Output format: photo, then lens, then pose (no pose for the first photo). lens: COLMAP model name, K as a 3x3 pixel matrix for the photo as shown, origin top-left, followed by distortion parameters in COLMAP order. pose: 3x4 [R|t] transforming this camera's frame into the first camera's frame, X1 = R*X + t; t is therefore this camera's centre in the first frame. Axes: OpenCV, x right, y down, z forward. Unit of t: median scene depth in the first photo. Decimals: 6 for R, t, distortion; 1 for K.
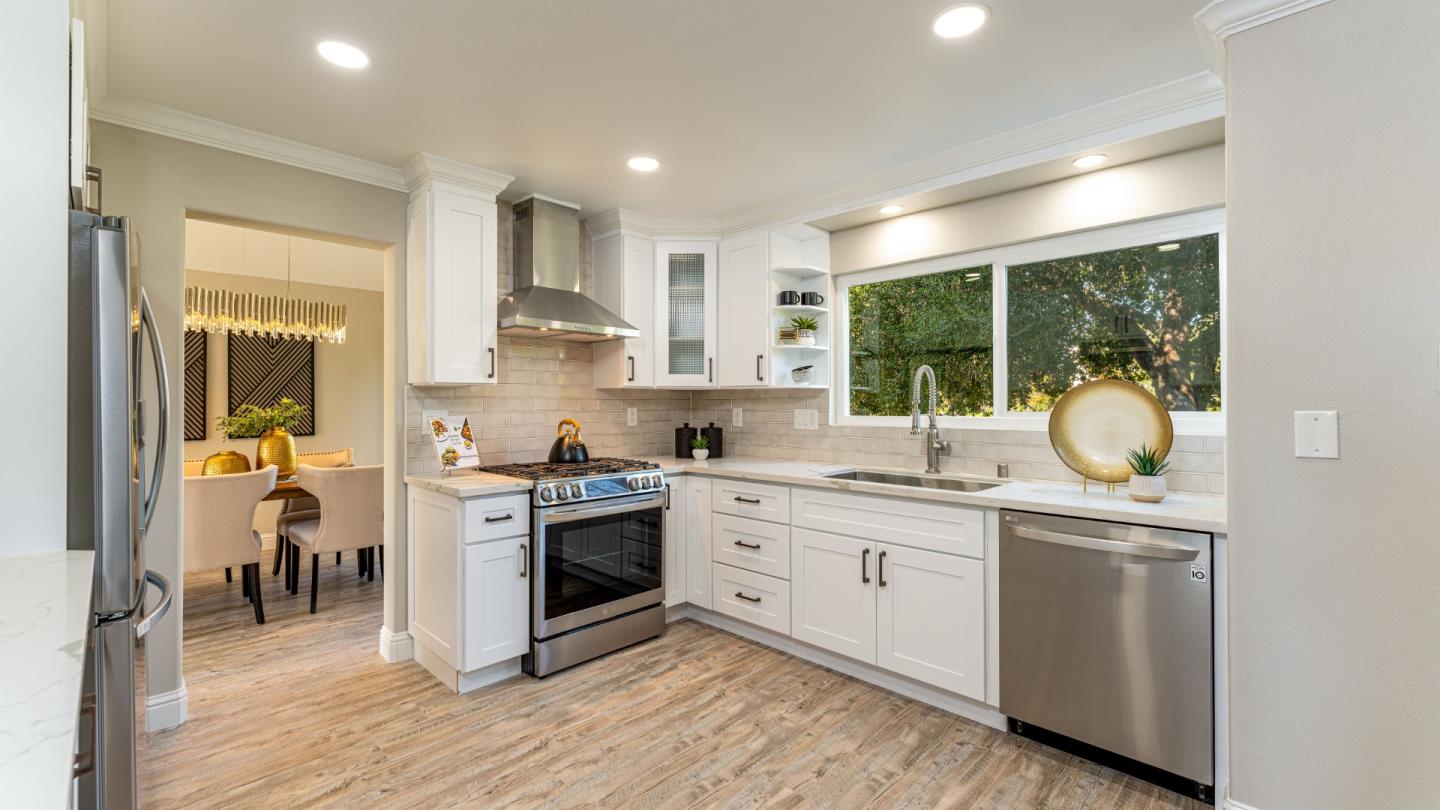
lens RADIAL K [[588.6, 0, 728.5], [0, 588.6, 398.9], [0, 0, 1]] dist [0.013775, 0.000354]
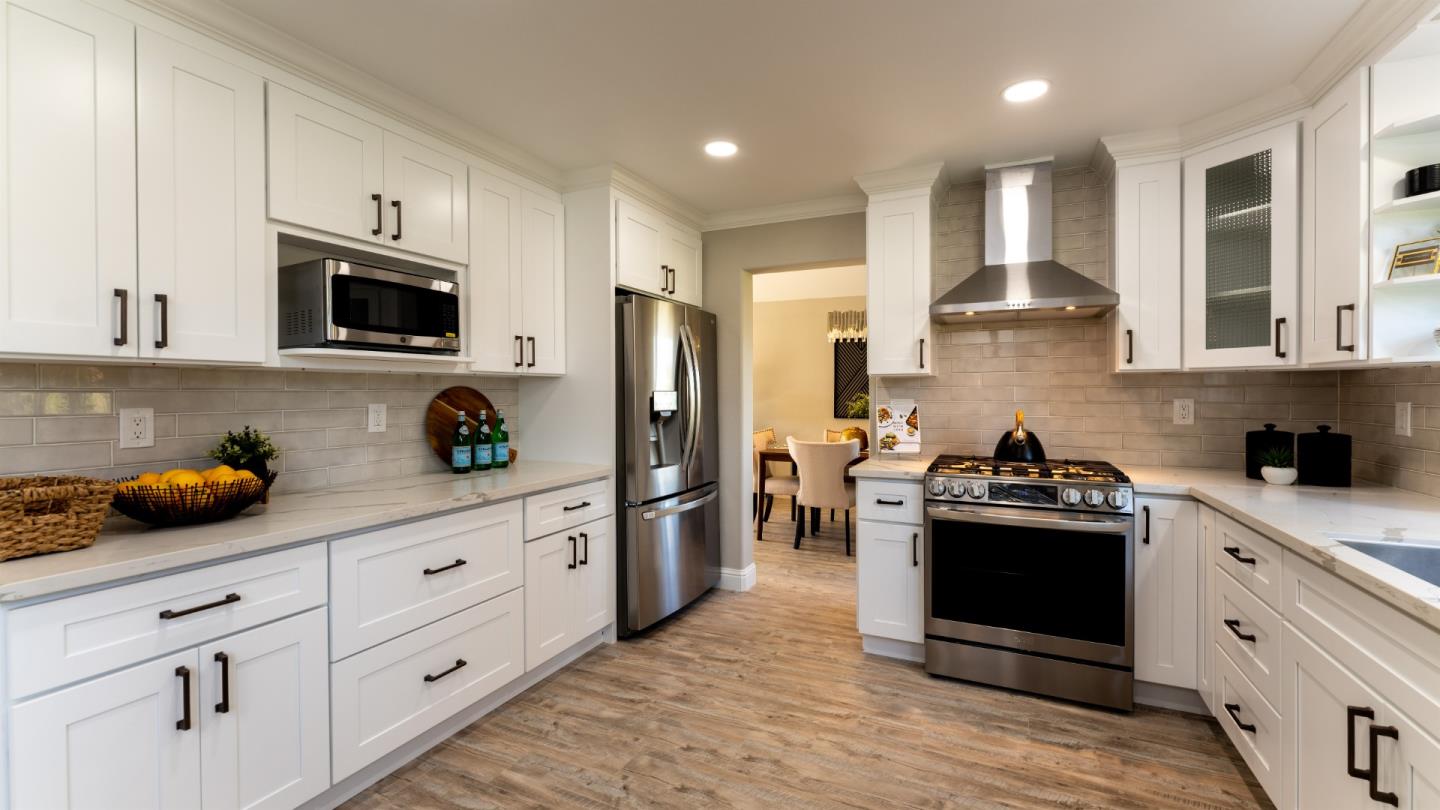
lens RADIAL K [[588.6, 0, 731.3], [0, 588.6, 398.7], [0, 0, 1]] dist [0.013775, 0.000354]
pose [[0.361503, 0.010536, -0.932311, 0.448163], [0.006736, 0.999881, 0.013912, 0.001278], [0.932347, -0.011309, 0.361389, 0.331766]]
